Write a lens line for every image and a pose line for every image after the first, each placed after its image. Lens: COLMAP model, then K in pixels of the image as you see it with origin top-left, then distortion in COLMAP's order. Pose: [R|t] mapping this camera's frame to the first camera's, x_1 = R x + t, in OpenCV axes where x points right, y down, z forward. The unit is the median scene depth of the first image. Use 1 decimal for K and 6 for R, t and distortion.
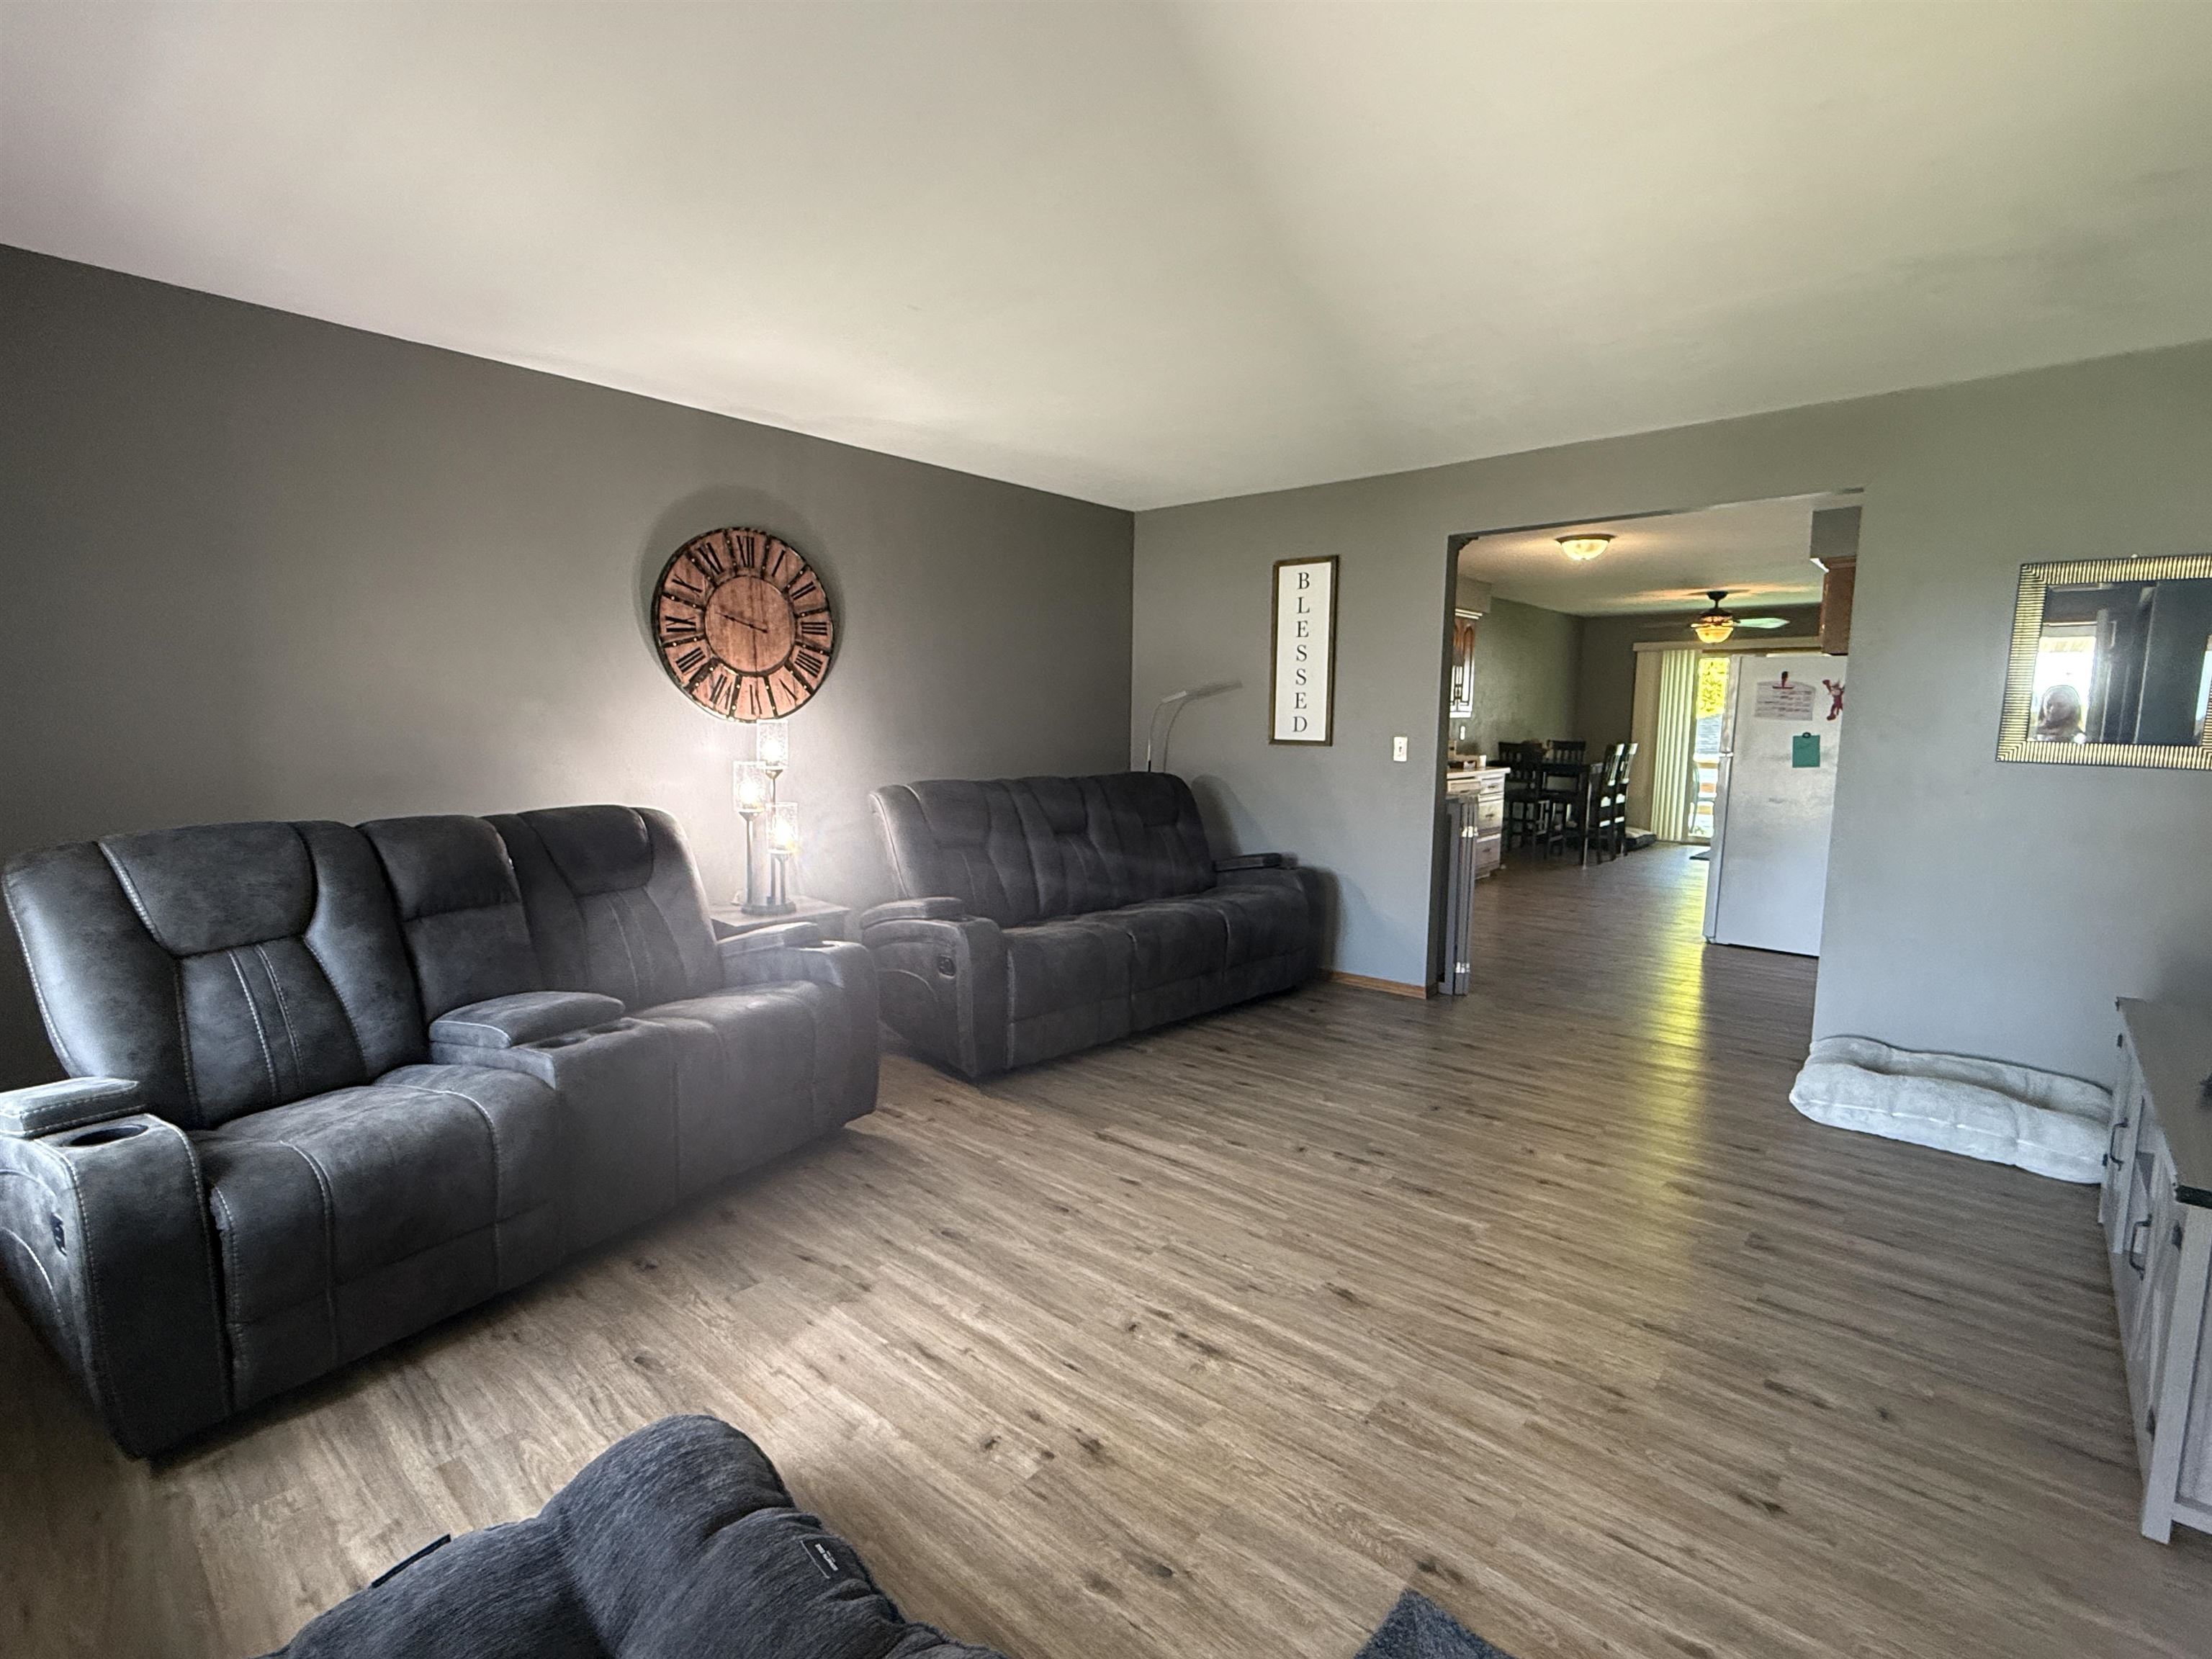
lens RADIAL K [[1034.2, 0, 1109.5], [0, 1034.2, 822.8], [0, 0, 1]] dist [-0.000984, -0.000268]
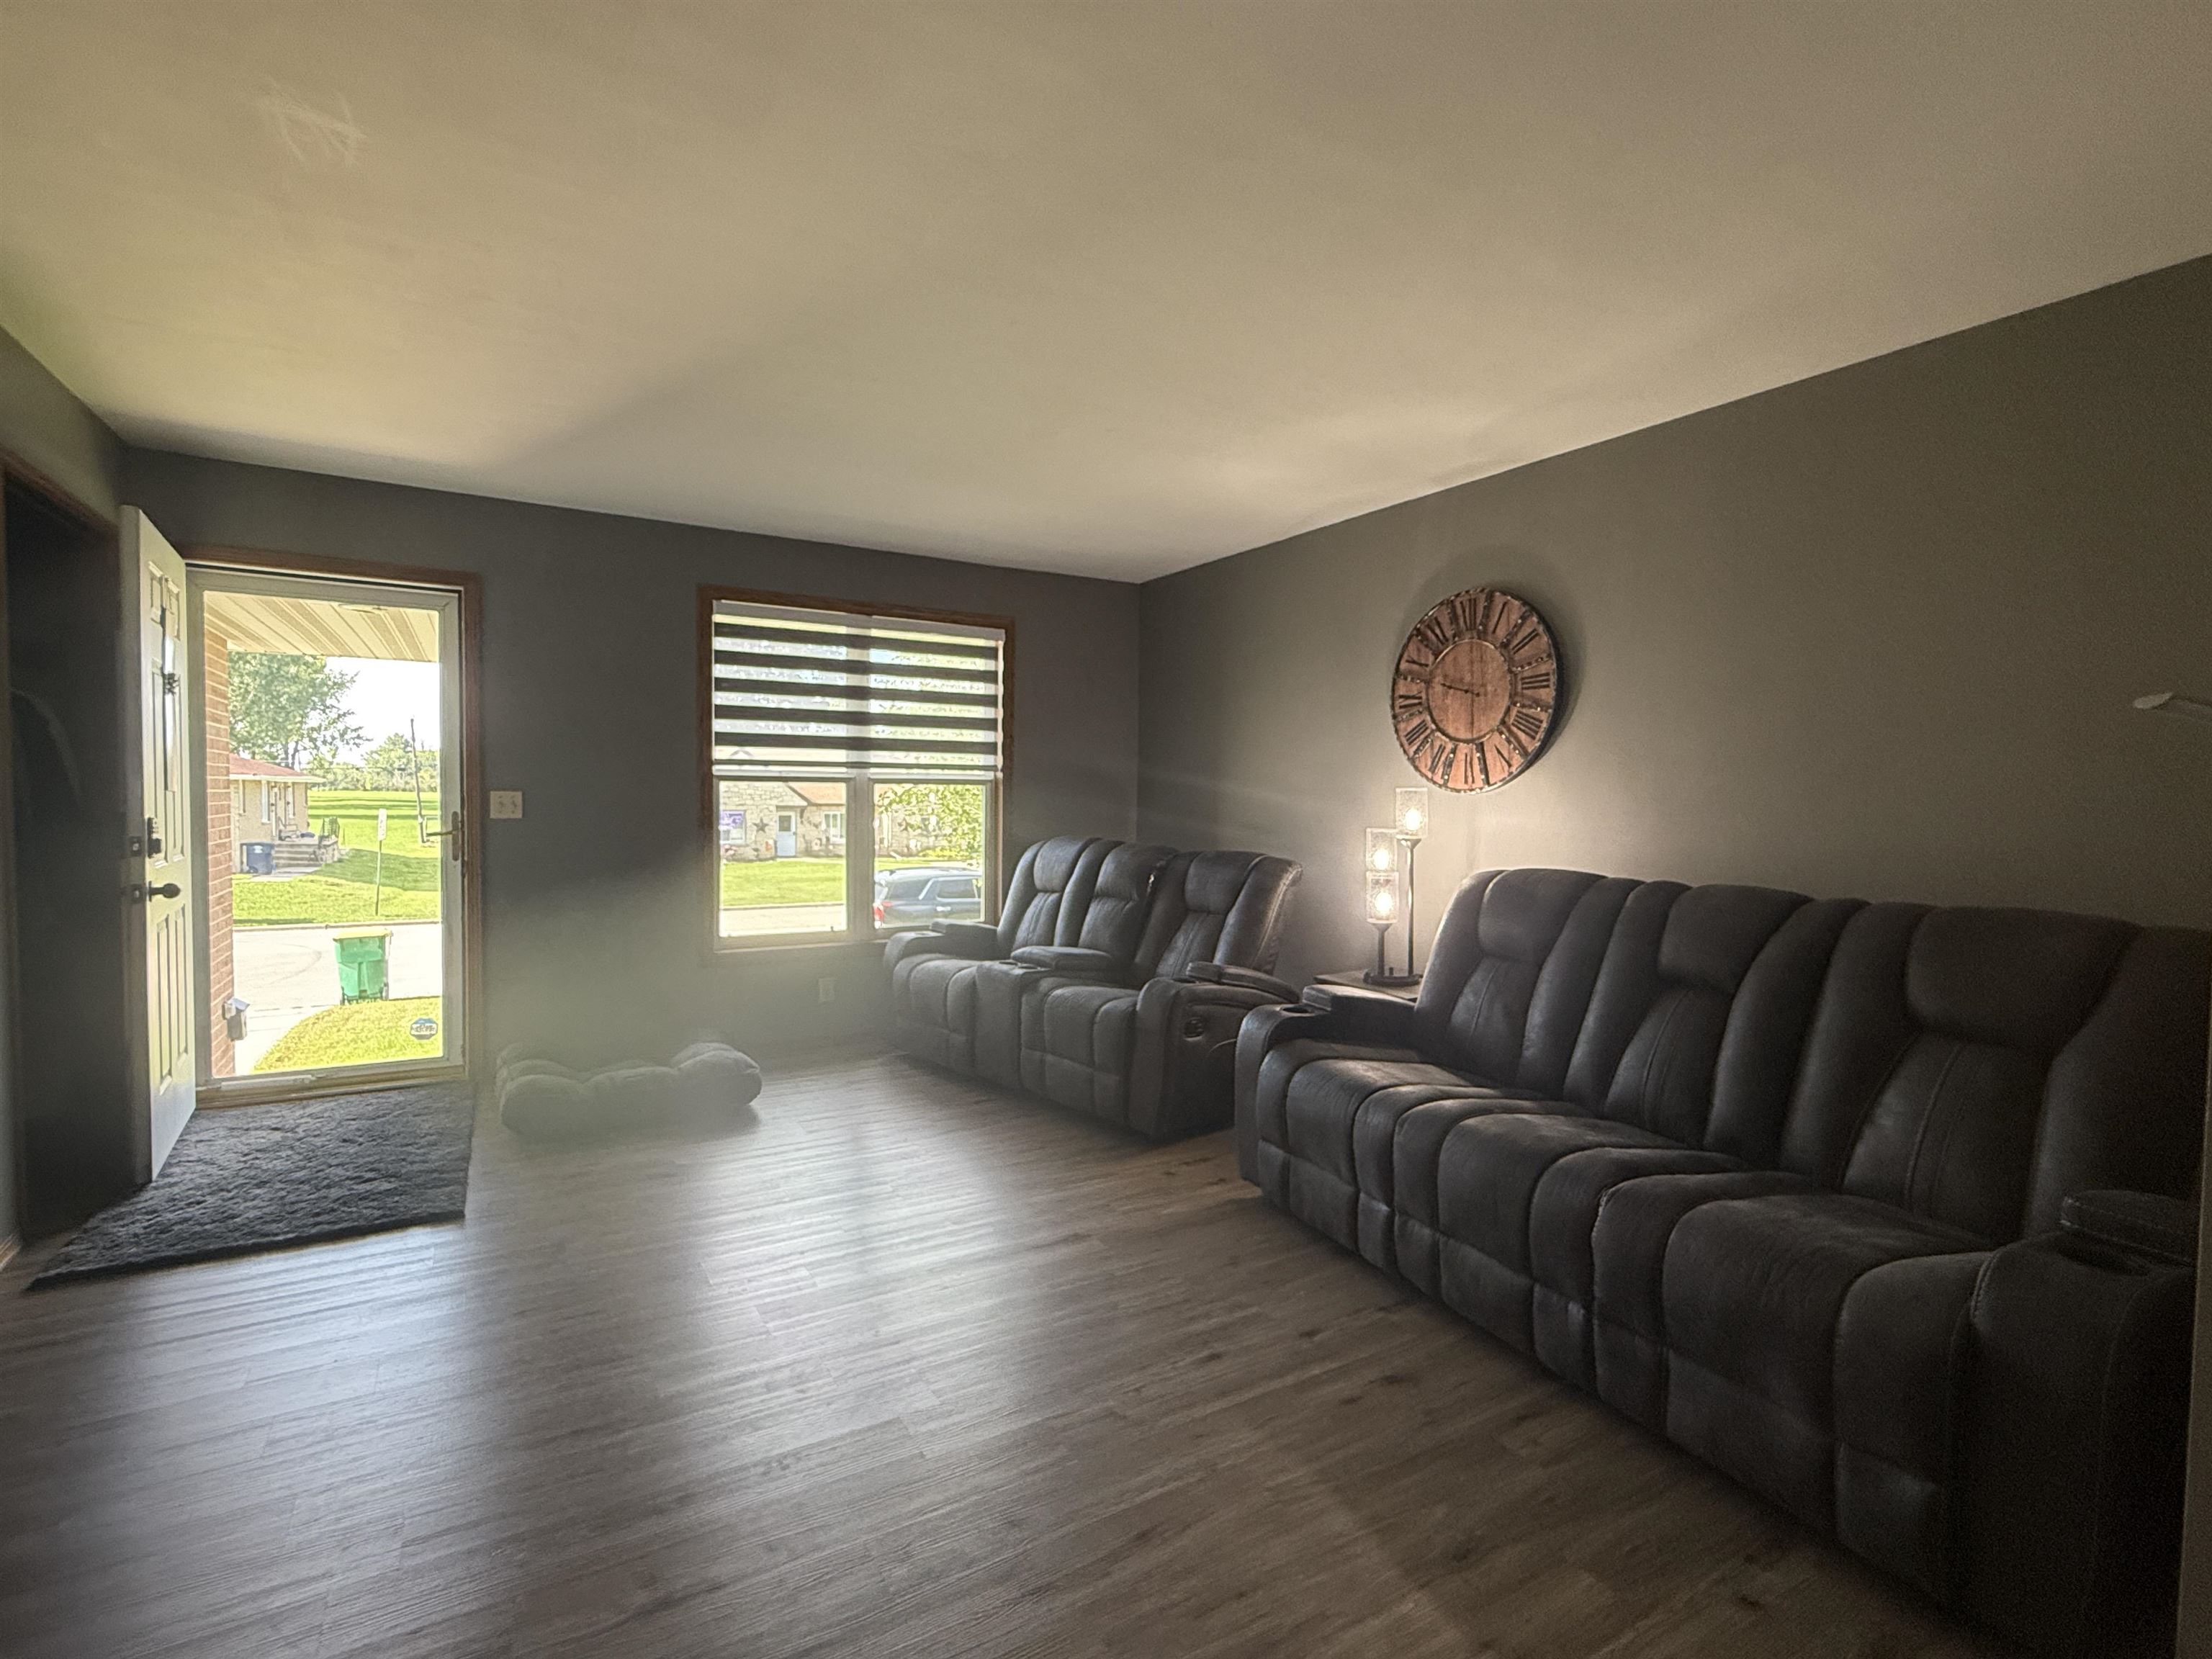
lens RADIAL K [[1034.2, 0, 1108.7], [0, 1034.2, 835.5], [0, 0, 1]] dist [-0.000984, -0.000268]
pose [[-0.290699, 0.022400, -0.956552, 0.817528], [-0.117108, 0.991377, 0.058805, -0.094281], [0.949621, 0.129115, -0.285569, 1.208156]]
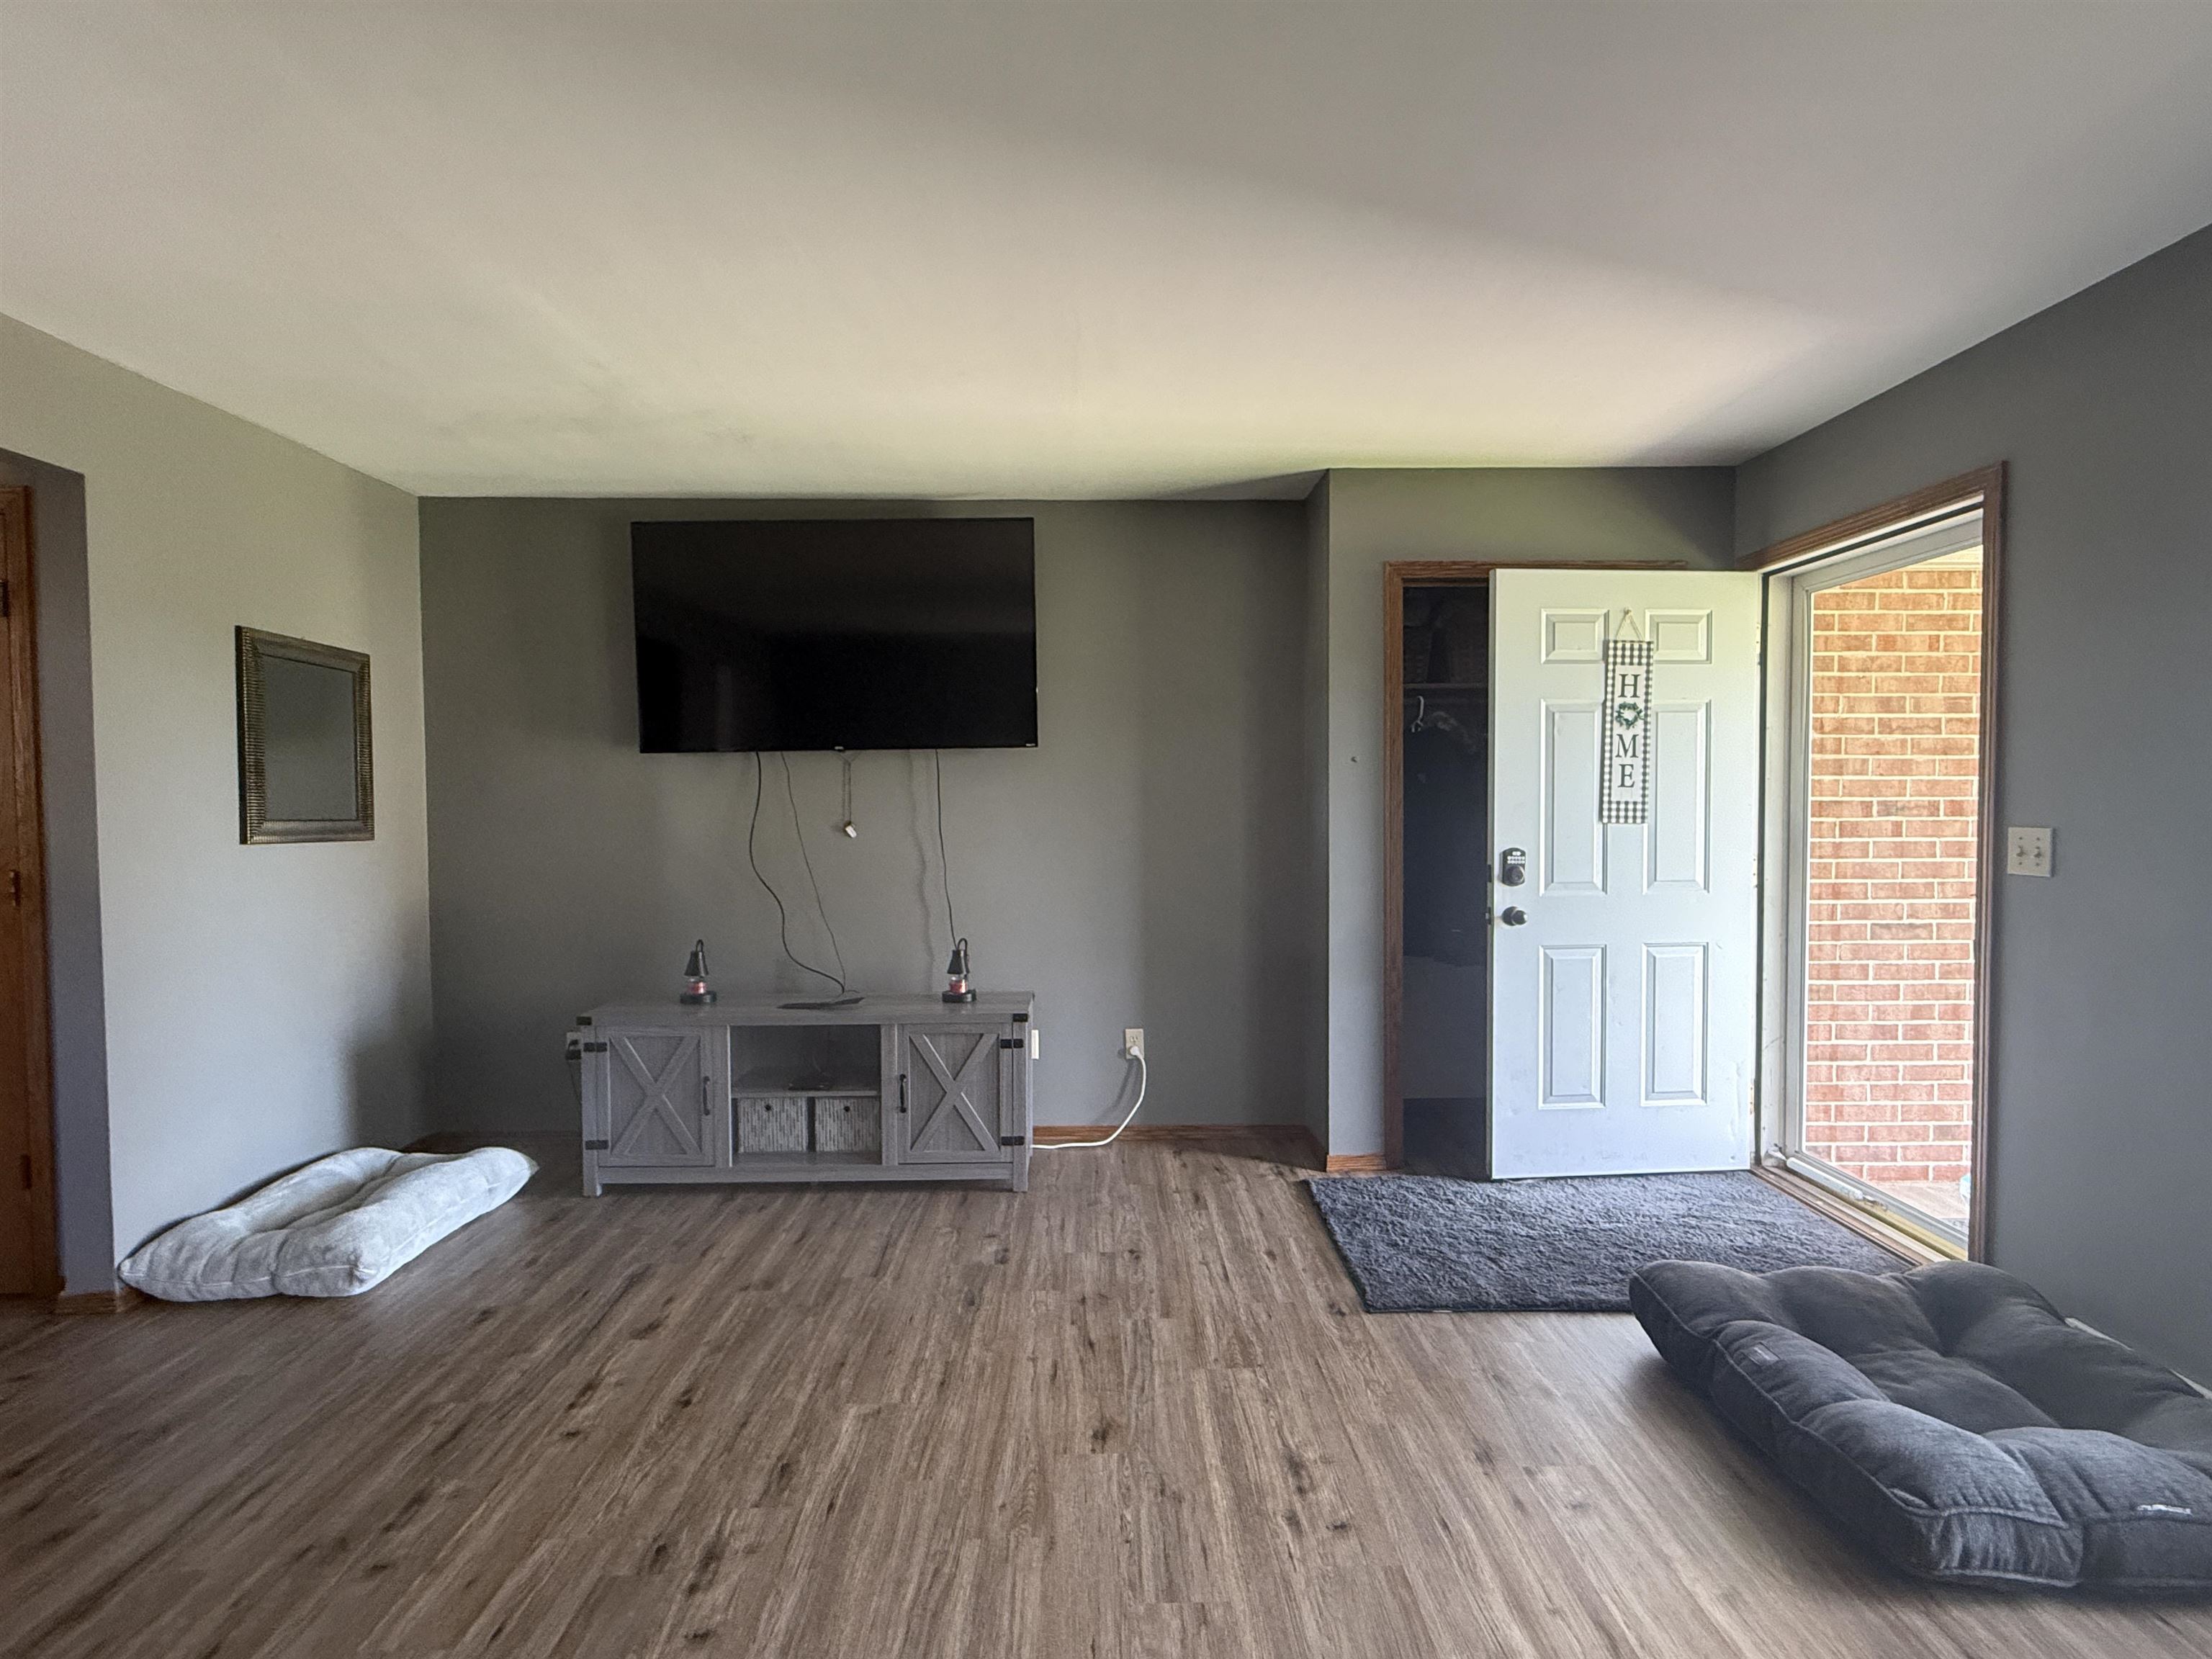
lens RADIAL K [[1034.2, 0, 1109.8], [0, 1034.2, 838.8], [0, 0, 1]] dist [-0.000984, -0.000268]
pose [[-0.675118, -0.032002, 0.737015, -0.299959], [0.077300, 0.990490, 0.113817, -0.111459], [-0.733648, 0.133812, -0.666224, 1.087325]]
